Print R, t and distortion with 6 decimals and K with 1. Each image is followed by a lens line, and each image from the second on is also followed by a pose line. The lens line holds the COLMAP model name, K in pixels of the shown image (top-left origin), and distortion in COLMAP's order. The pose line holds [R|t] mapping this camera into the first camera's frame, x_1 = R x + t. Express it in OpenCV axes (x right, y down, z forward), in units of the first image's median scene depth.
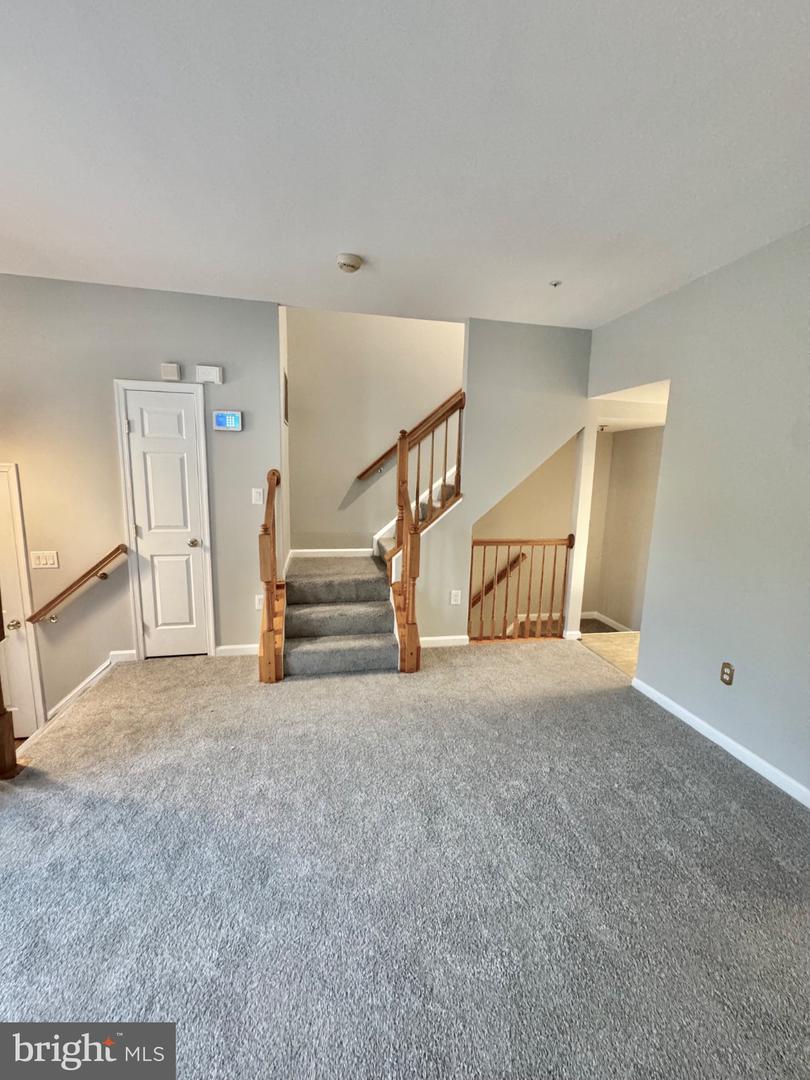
lens RADIAL K [[433.9, 0, 407.4], [0, 433.9, 541.1], [0, 0, 1]] dist [-0.003822, 0.000445]
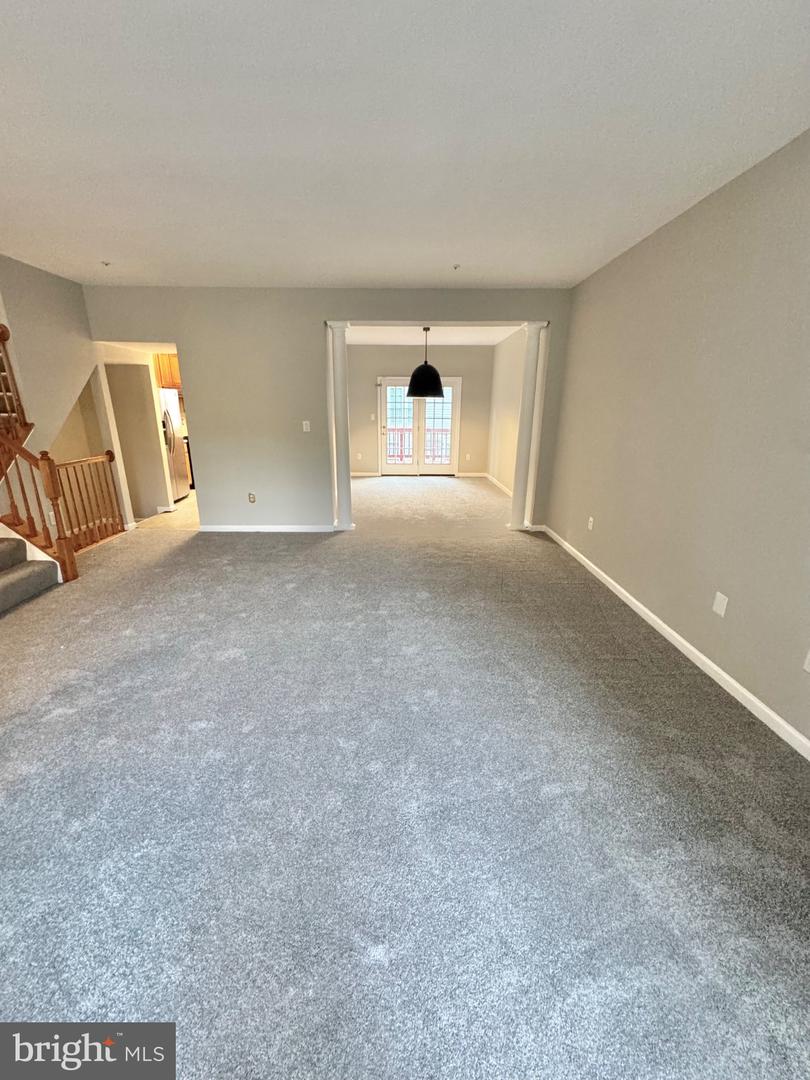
lens RADIAL K [[433.9, 0, 406.8], [0, 433.9, 537.3], [0, 0, 1]] dist [-0.003822, 0.000445]
pose [[0.181108, -0.311885, 0.932699, -0.810276], [0.156494, 0.945438, 0.285757, -0.000462], [-0.970932, 0.094209, 0.220035, -0.133185]]
